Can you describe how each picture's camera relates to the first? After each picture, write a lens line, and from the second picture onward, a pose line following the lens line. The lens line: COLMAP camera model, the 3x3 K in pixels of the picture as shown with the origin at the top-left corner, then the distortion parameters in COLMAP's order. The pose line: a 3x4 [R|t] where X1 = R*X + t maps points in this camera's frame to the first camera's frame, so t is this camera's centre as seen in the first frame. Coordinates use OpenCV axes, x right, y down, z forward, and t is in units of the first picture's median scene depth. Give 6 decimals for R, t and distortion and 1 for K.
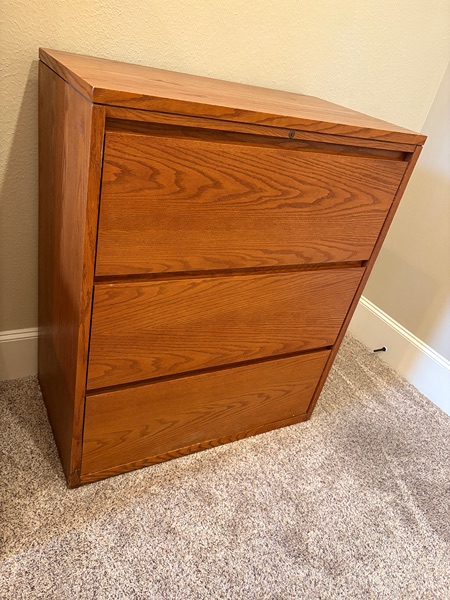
lens RADIAL K [[447.7, 0, 222.6], [0, 447.7, 302.9], [0, 0, 1]] dist [0.033138, -0.040172]
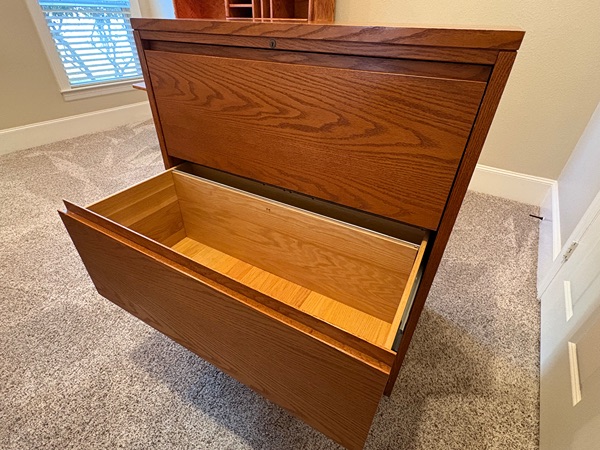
lens RADIAL K [[306.2, 0, 297.5], [0, 306.2, 227.1], [0, 0, 1]] dist [0.000052, 0.001861]
pose [[0.527341, 0.314538, -0.789289, 0.730302], [-0.353291, 0.926014, 0.132982, -0.108835], [0.772721, 0.208722, 0.599448, 0.659480]]
